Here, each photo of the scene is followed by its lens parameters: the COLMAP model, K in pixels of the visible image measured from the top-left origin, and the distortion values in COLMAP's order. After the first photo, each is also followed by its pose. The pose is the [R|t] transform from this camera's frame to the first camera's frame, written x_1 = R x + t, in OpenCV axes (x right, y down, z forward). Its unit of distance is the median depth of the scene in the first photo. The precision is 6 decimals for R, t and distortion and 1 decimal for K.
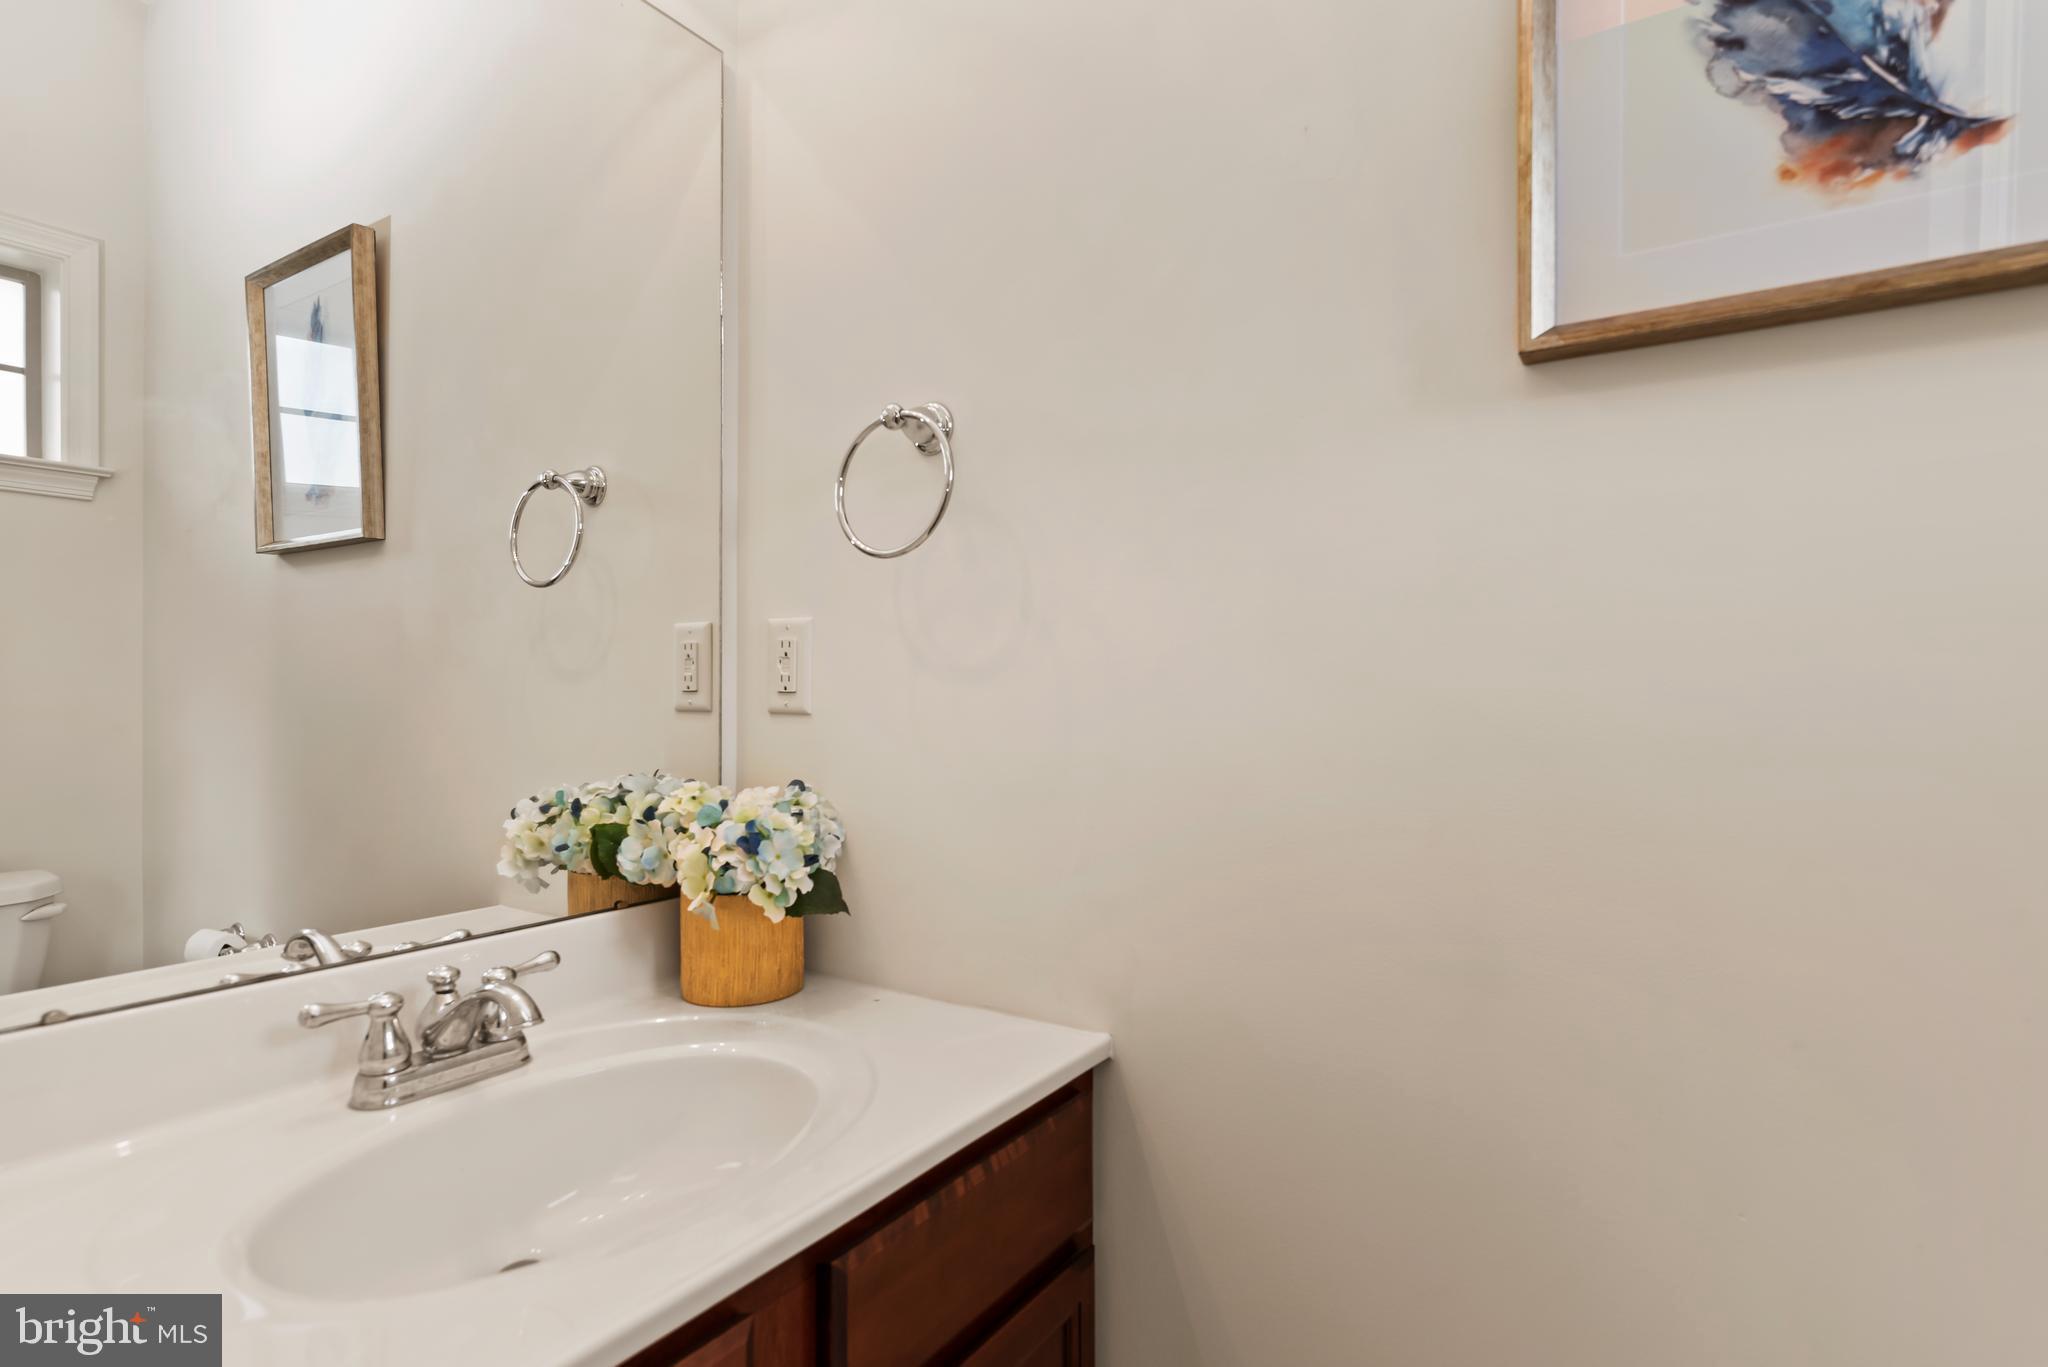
lens RADIAL K [[1009.1, 0, 1025.5], [0, 1009.1, 687.0], [0, 0, 1]] dist [-0.004574, -0.000564]
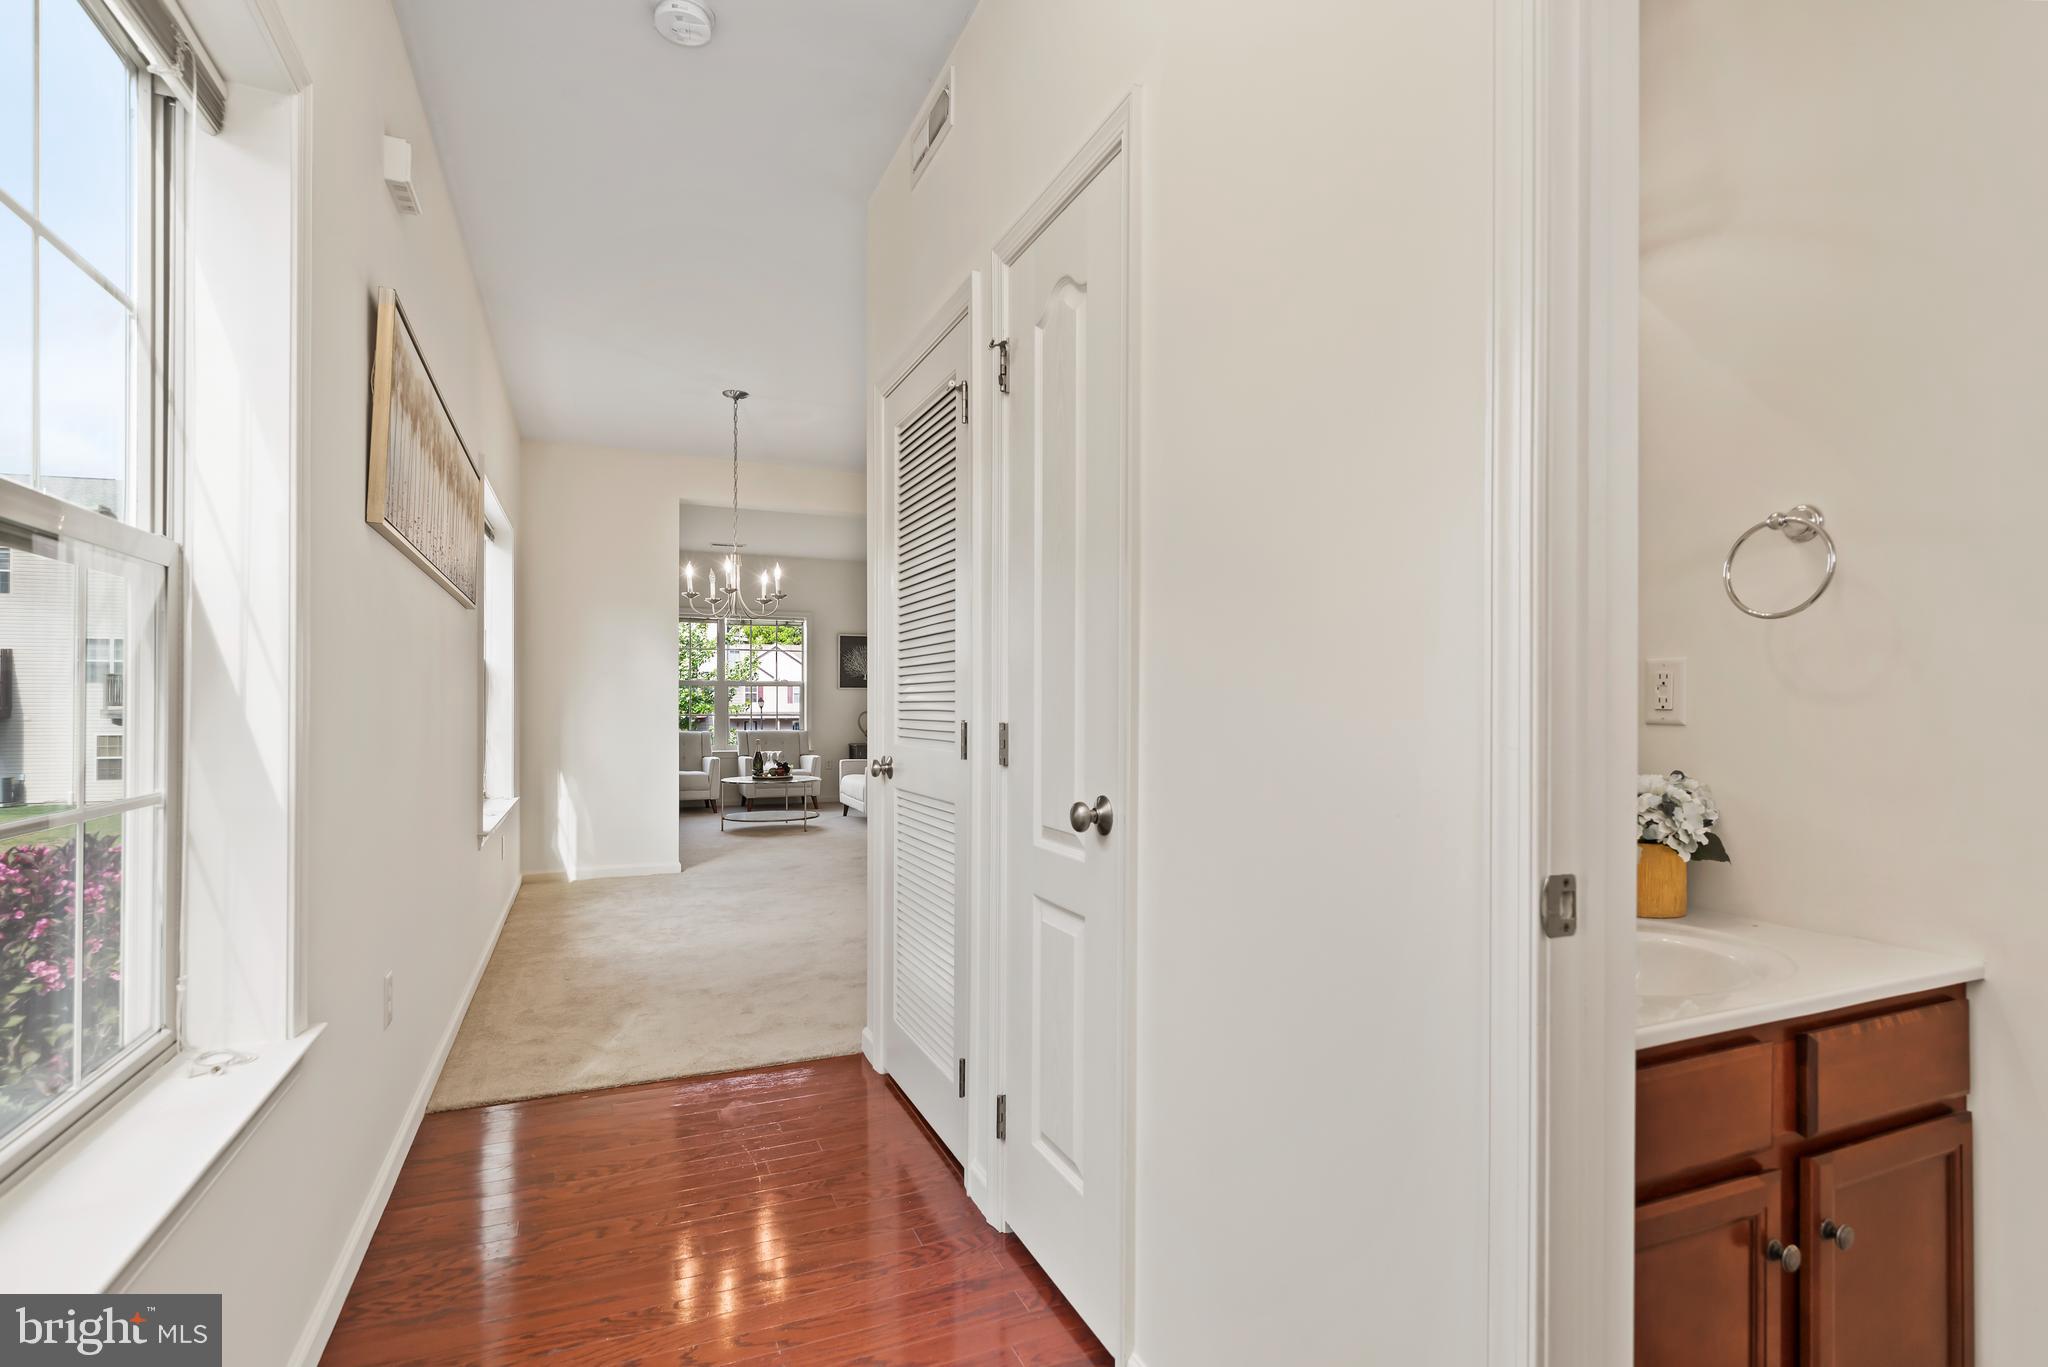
lens RADIAL K [[1009.1, 0, 1034.3], [0, 1009.1, 694.0], [0, 0, 1]] dist [-0.004574, -0.000564]
pose [[0.837105, -0.007840, -0.546987, -0.238641], [0.006870, 0.999969, -0.003818, -0.020899], [0.547000, -0.000562, 0.837133, -0.817629]]
